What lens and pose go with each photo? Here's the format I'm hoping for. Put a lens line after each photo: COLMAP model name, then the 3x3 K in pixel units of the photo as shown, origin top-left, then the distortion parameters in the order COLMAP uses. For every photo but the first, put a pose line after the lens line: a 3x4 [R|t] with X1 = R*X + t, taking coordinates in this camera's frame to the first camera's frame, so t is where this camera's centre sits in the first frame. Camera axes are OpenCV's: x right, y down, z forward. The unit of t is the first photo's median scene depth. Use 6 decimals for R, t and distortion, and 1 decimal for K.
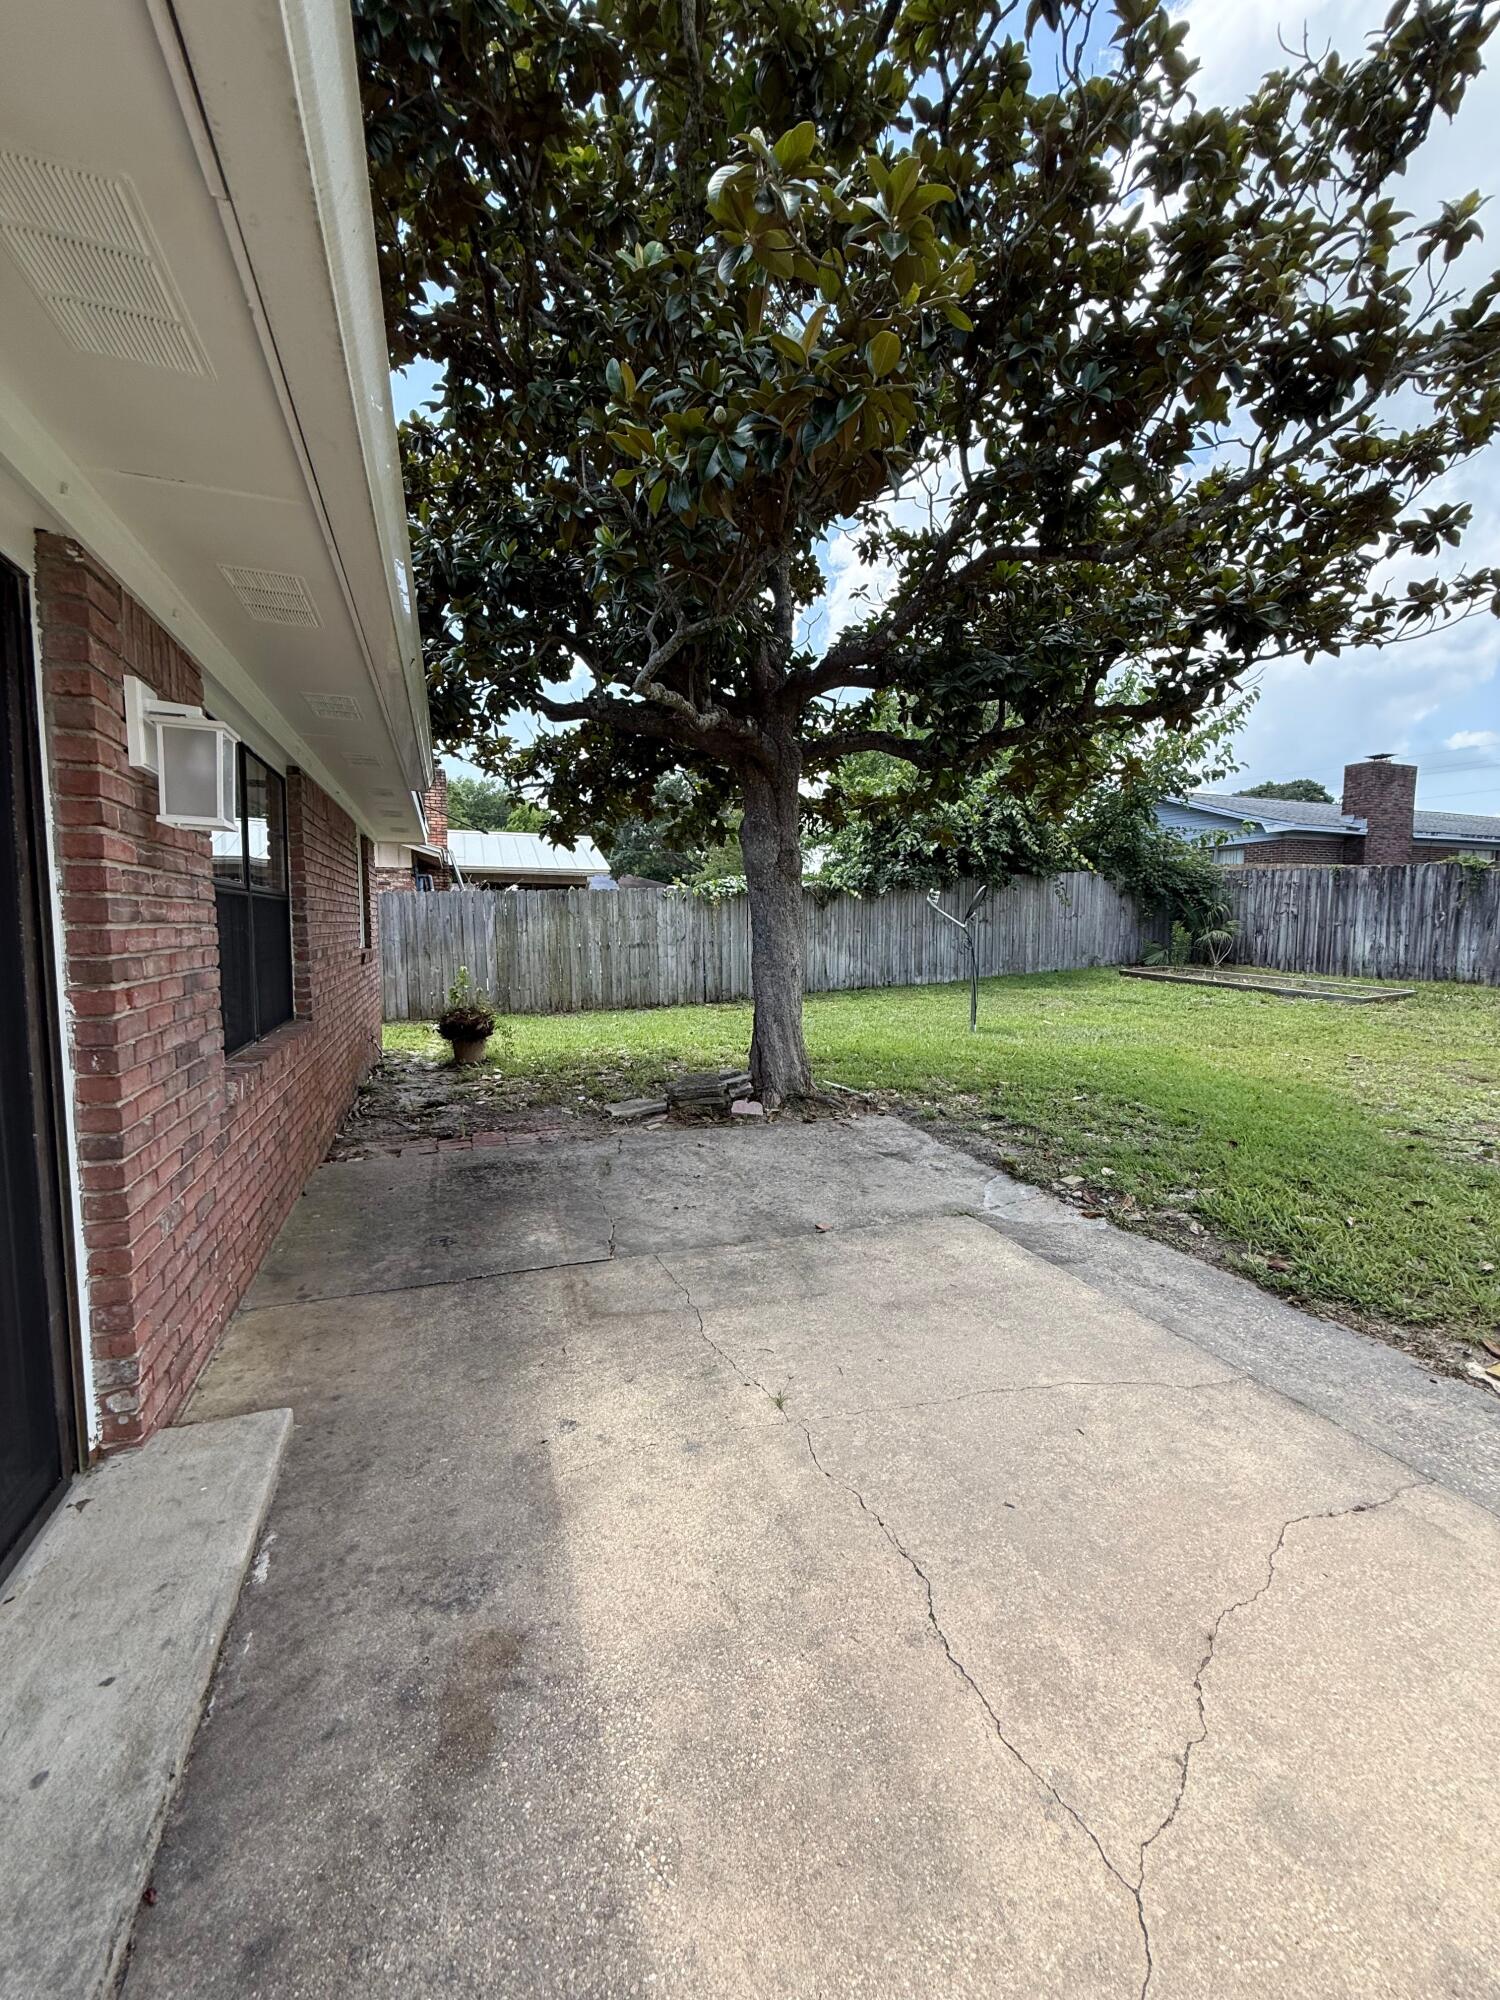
lens RADIAL K [[794.3, 0, 750.0], [0, 794.3, 991.9], [0, 0, 1]] dist [-0.001468, 0.000583]
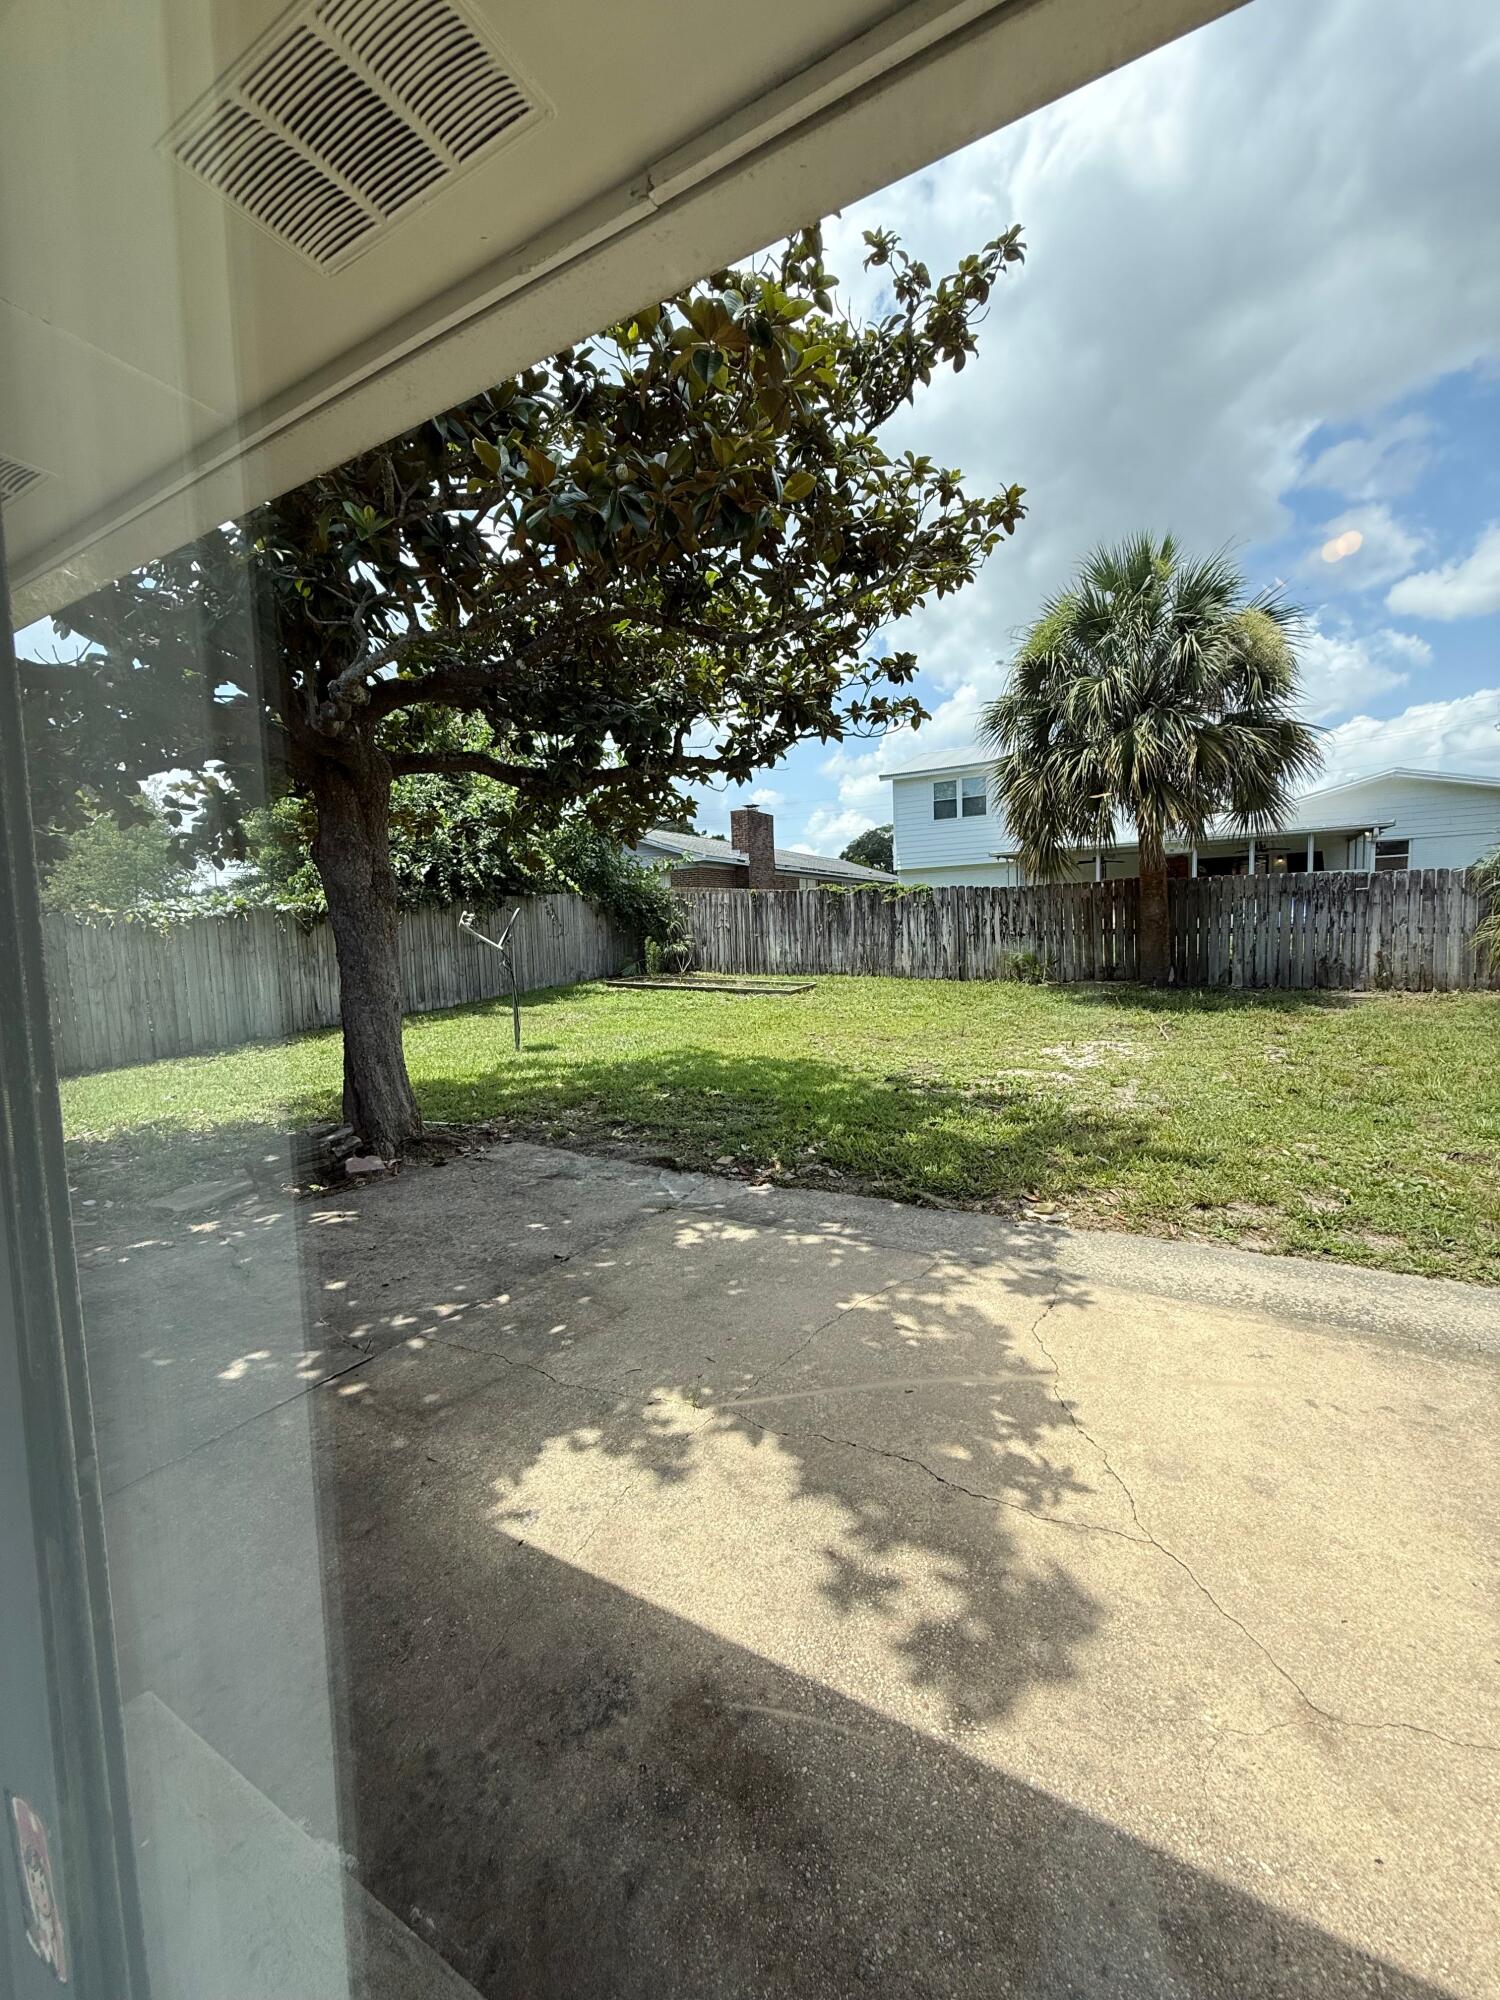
lens RADIAL K [[794.3, 0, 744.0], [0, 794.3, 993.9], [0, 0, 1]] dist [-0.001468, 0.000583]
pose [[0.770089, -0.076854, 0.633290, -0.308885], [0.090422, 0.995844, 0.010898, -0.018522], [-0.631495, 0.048871, 0.773838, 0.063620]]
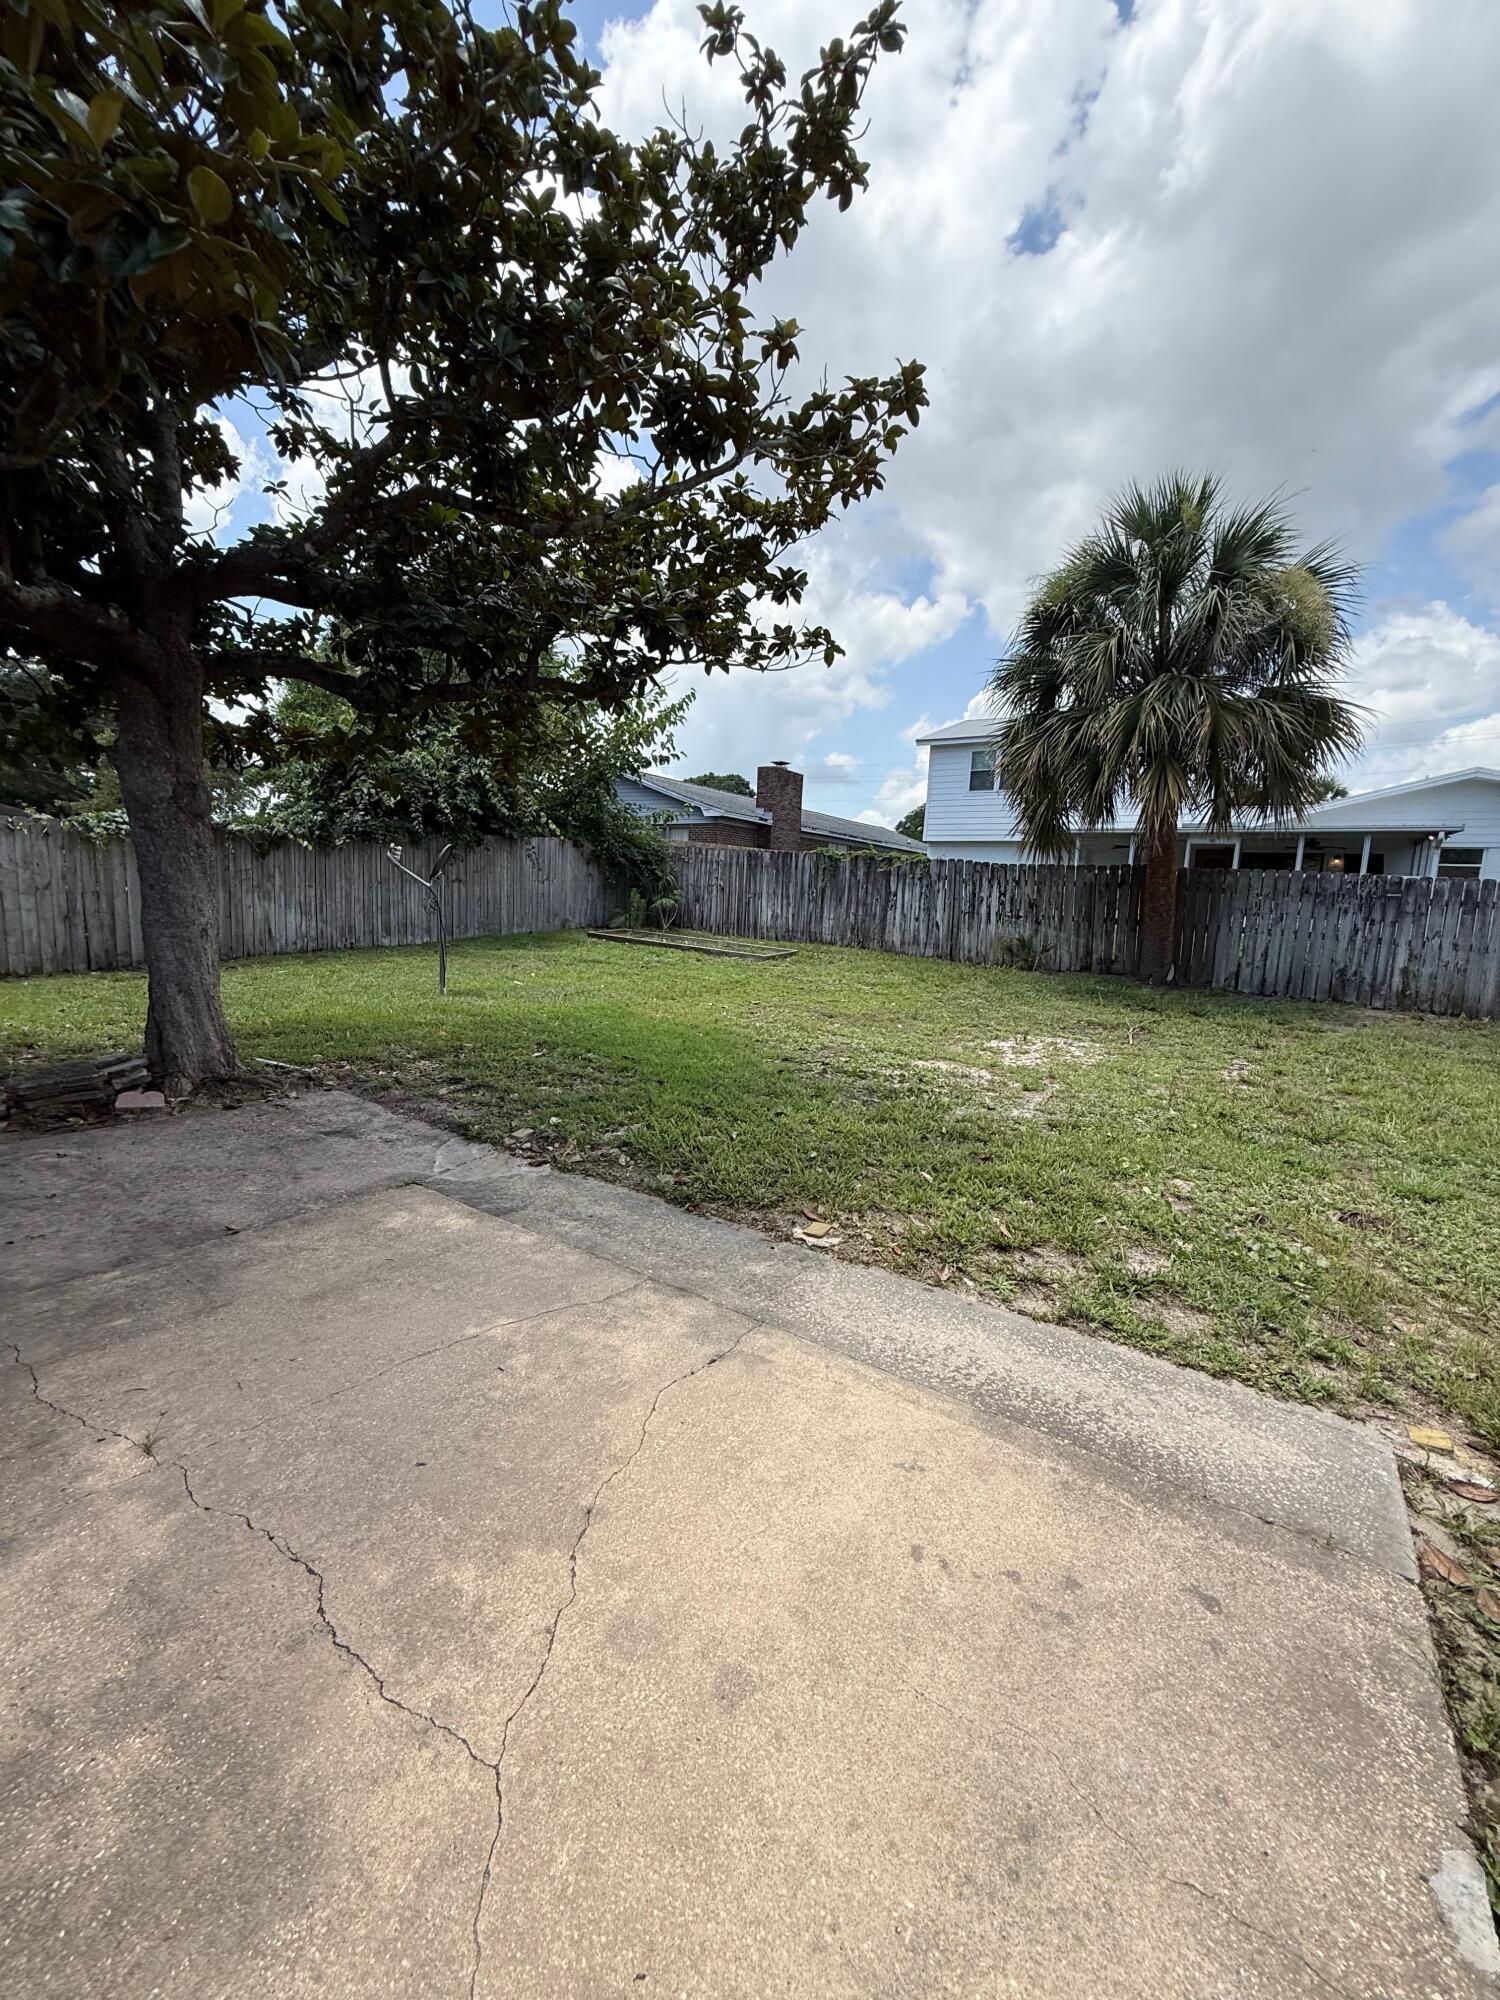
lens RADIAL K [[794.3, 0, 748.4], [0, 794.3, 992.9], [0, 0, 1]] dist [-0.001468, 0.000583]
pose [[0.813117, -0.037345, 0.580900, 0.048109], [0.008225, 0.998577, 0.052684, -0.000509], [-0.582042, -0.038061, 0.812268, -0.018465]]
